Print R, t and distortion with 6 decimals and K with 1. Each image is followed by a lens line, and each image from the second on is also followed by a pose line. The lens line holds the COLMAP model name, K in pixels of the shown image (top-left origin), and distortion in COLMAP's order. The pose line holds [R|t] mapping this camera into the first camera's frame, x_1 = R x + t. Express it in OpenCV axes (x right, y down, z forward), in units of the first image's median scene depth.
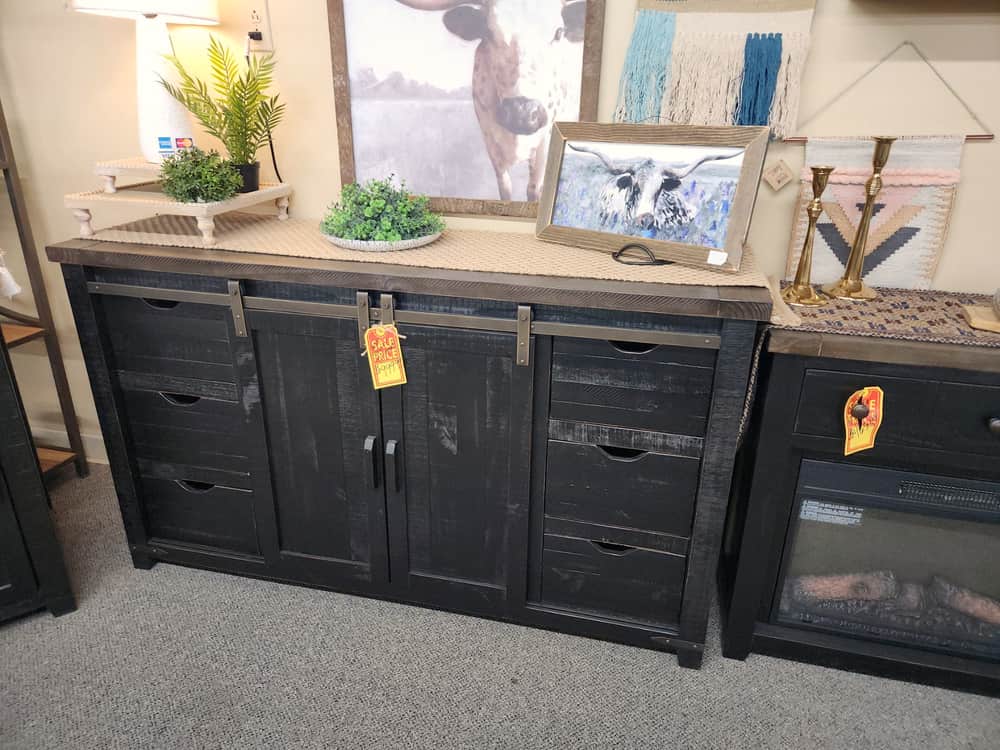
lens RADIAL K [[659.9, 0, 500.0], [0, 659.9, 375.0], [0, 0, 1]] dist [0.071907, -0.060544]
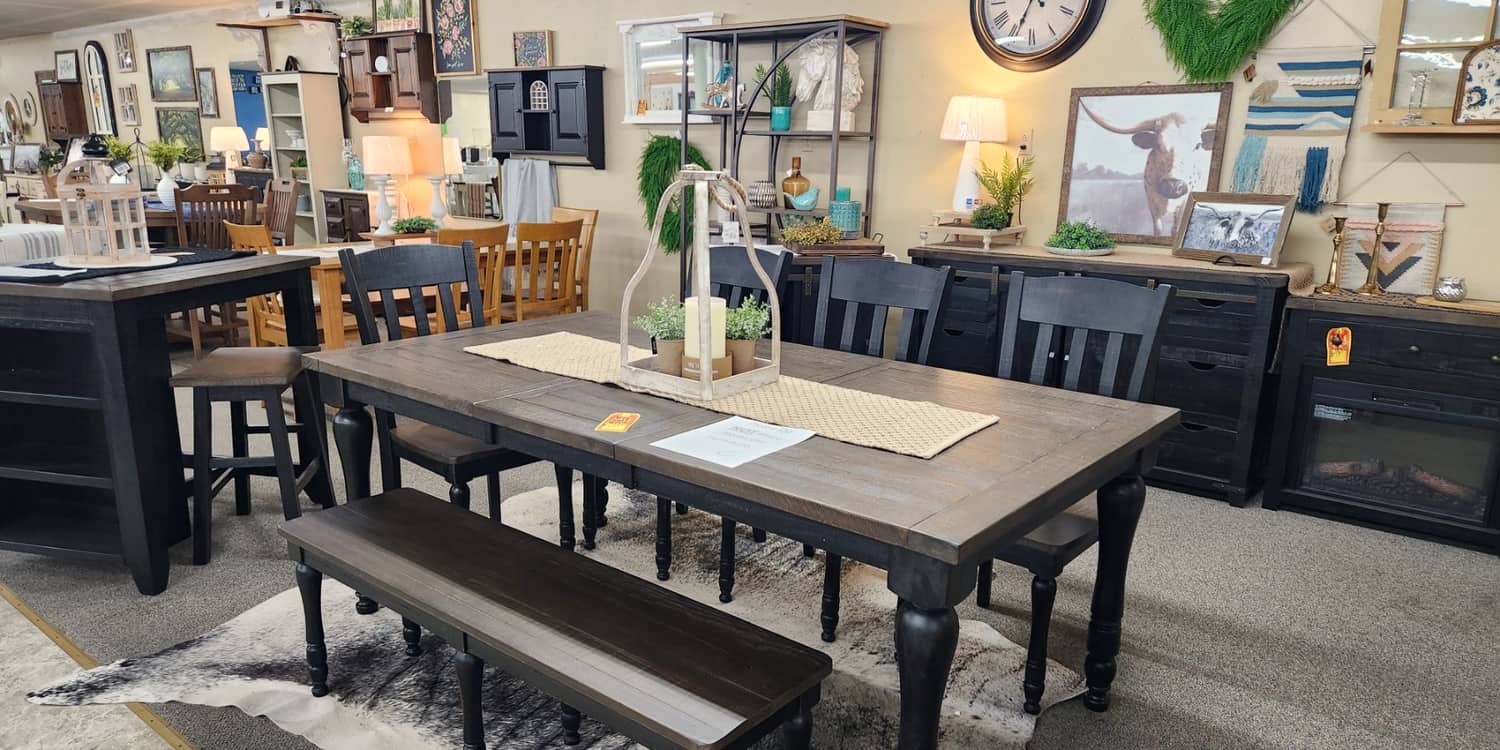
lens RADIAL K [[998.2, 0, 745.8], [0, 998.2, 420.5], [0, 0, 1]] dist [0.080673, -0.071386]
pose [[0.895831, 0.115691, -0.429072, 0.255306], [-0.177148, 0.978456, -0.106034, 0.730601], [0.407561, 0.170998, 0.897025, -1.847143]]
